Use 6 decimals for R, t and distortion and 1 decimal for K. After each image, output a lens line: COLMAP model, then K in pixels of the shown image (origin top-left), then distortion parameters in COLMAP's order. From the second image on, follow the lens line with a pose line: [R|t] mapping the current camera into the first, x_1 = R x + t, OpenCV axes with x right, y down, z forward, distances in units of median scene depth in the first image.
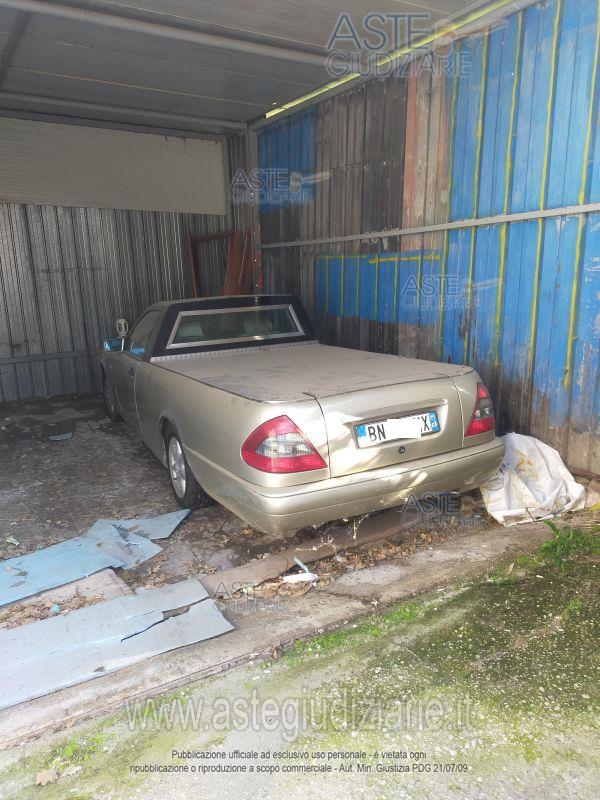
lens RADIAL K [[604.4, 0, 302.2], [0, 604.4, 397.1], [0, 0, 1]] dist [0.029684, -0.043929]
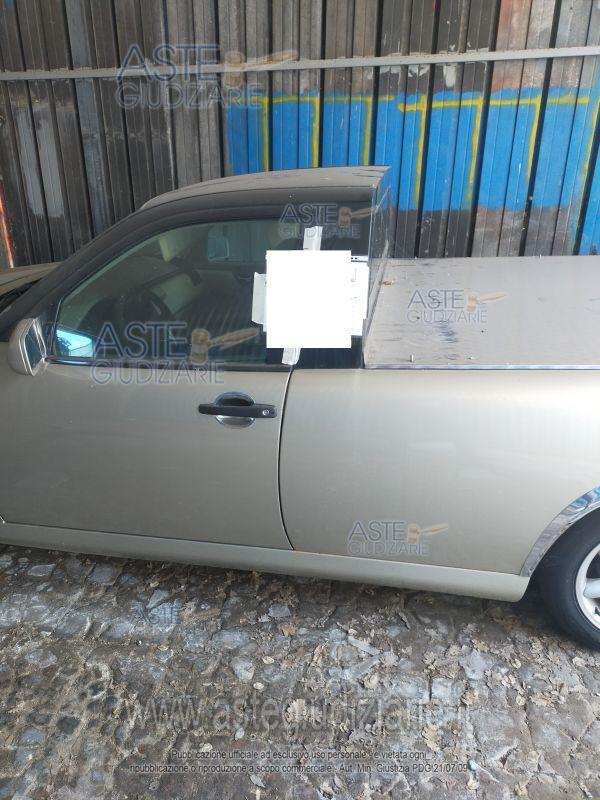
lens RADIAL K [[604.4, 0, 300.7], [0, 604.4, 395.3], [0, 0, 1]] dist [0.029684, -0.043929]
pose [[0.600918, -0.289324, 0.745110, -0.601537], [0.171348, 0.957148, 0.233469, -0.141266], [-0.780728, -0.012622, 0.624743, 0.895841]]
